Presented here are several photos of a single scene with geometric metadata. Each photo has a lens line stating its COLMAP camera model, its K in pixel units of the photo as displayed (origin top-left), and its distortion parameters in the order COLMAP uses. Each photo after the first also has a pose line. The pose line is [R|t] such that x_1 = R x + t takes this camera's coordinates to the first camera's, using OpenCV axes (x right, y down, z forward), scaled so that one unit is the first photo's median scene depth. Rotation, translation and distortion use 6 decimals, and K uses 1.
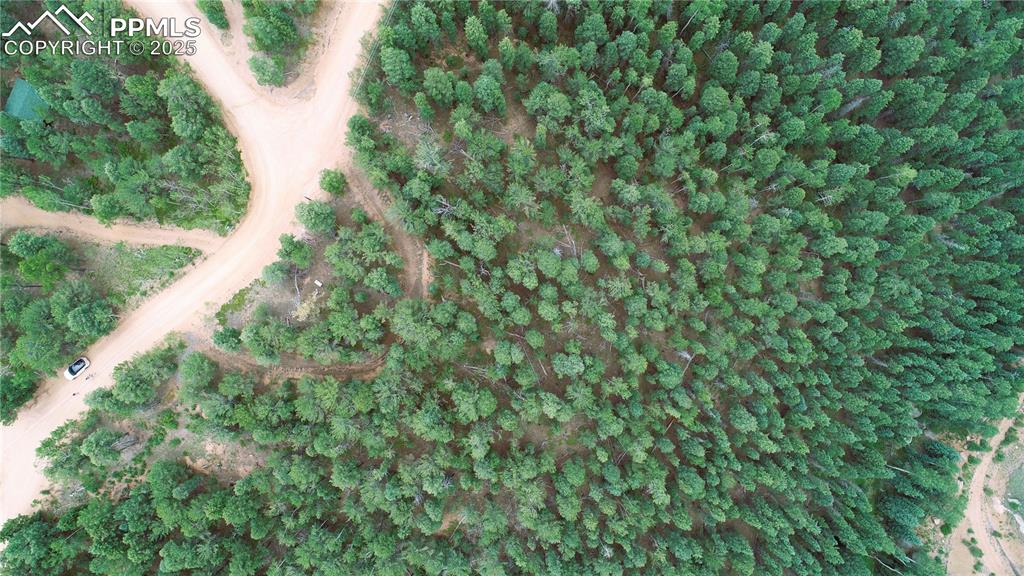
lens RADIAL K [[683.3, 0, 512.0], [0, 683.3, 288.0], [0, 0, 1]] dist [-0.005519, 0.000705]
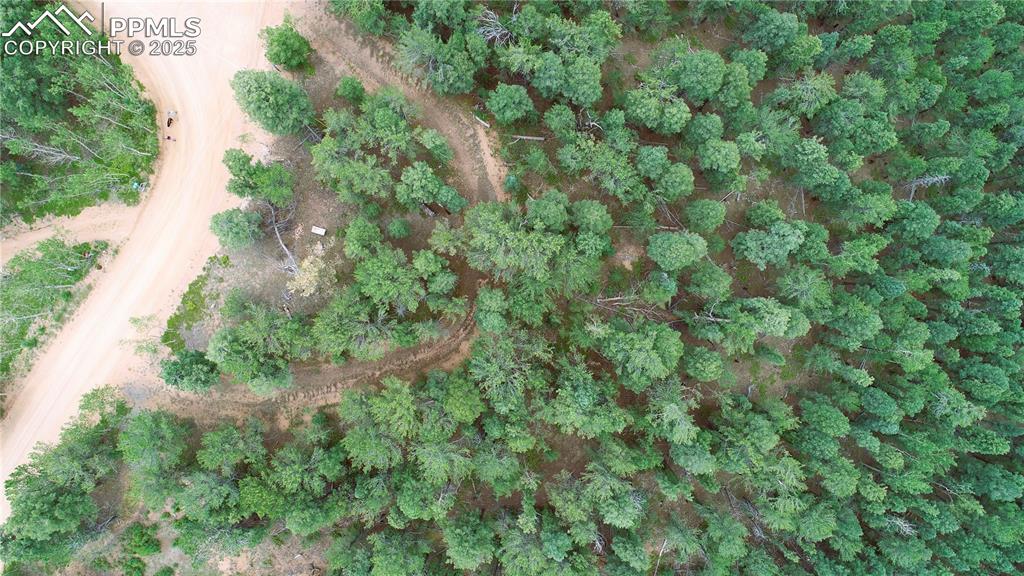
lens RADIAL K [[683.3, 0, 512.0], [0, 683.3, 288.0], [0, 0, 1]] dist [-0.005519, 0.000705]
pose [[0.953523, -0.301318, -0.000761, -0.147442], [0.301318, 0.953509, 0.005264, 0.084313], [-0.000861, -0.005249, 0.999986, 0.442999]]
